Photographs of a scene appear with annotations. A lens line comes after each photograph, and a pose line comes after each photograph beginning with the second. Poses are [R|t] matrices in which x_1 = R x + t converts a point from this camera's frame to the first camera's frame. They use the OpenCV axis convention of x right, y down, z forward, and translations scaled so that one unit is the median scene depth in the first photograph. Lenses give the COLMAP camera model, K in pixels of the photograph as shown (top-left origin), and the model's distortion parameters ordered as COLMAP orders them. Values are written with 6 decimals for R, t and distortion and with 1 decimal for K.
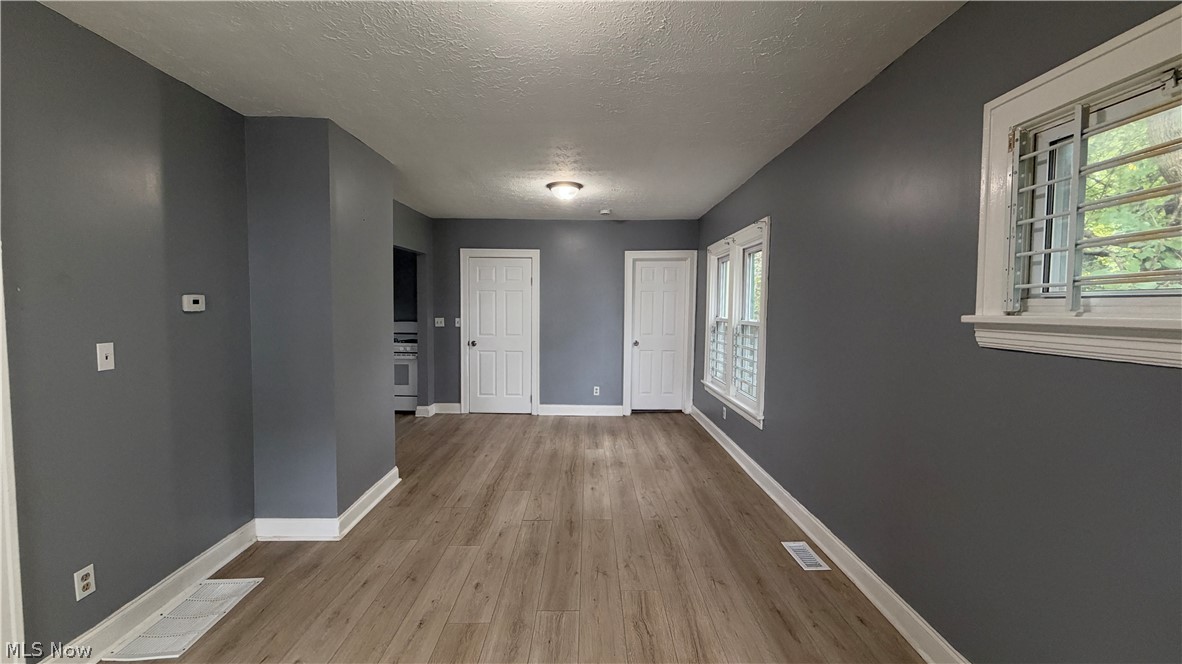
lens RADIAL K [[466.6, 0, 591.0], [0, 466.6, 332.0], [0, 0, 1]] dist [0.000208, 0.000002]
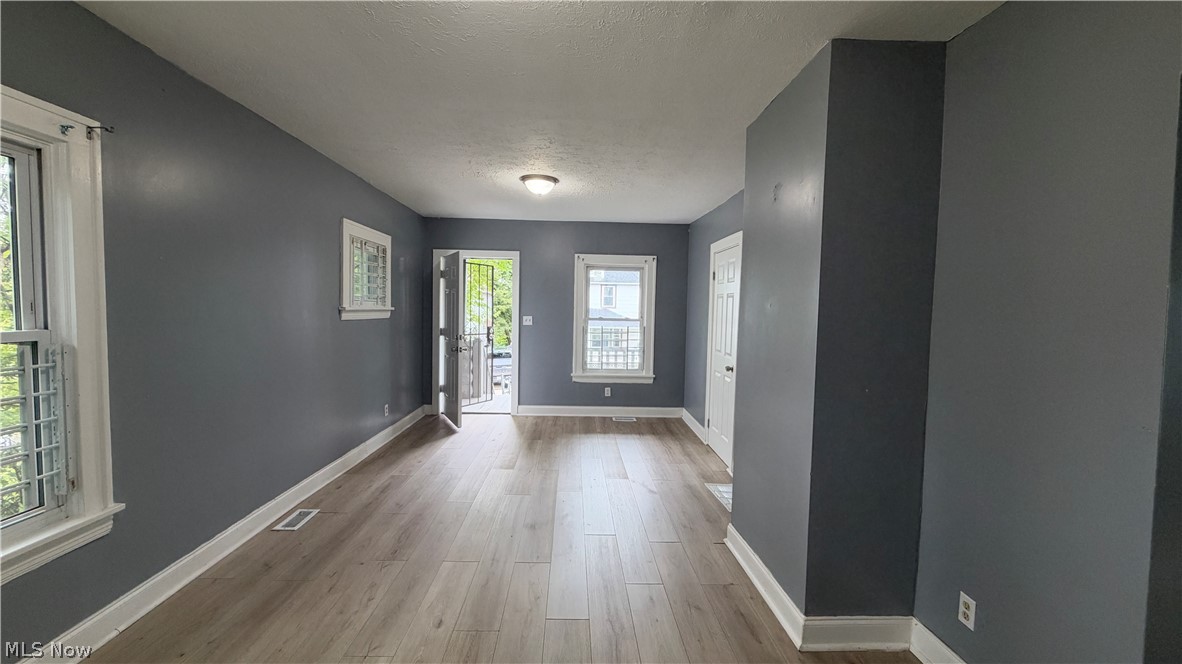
lens RADIAL K [[466.6, 0, 591.0], [0, 466.6, 332.0], [0, 0, 1]] dist [0.000208, 0.000002]
pose [[-0.999008, -0.027803, -0.034797, -0.206489], [-0.031181, 0.994434, 0.100642, -0.114190], [0.031805, 0.101628, -0.994314, 2.086005]]
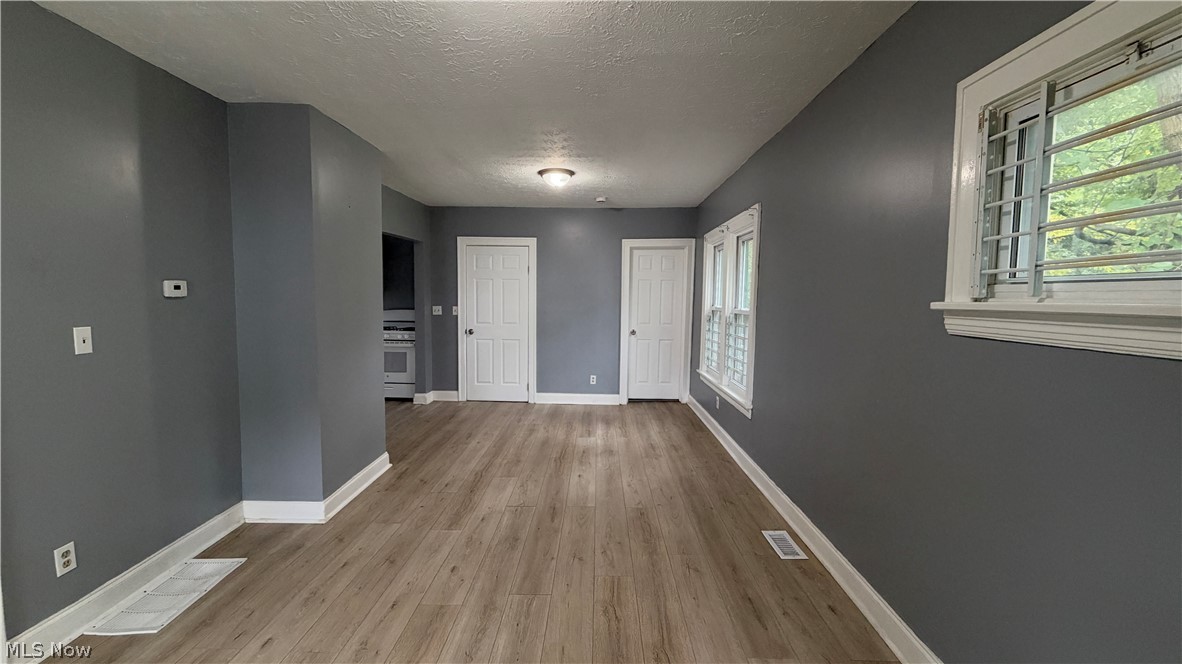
lens RADIAL K [[466.6, 0, 591.0], [0, 466.6, 332.0], [0, 0, 1]] dist [0.000208, 0.000002]
pose [[0.999759, 0.004840, -0.021397, 0.065345], [-0.004380, 0.999759, 0.021501, 0.005721], [0.021496, -0.021403, 0.999540, 0.004614]]
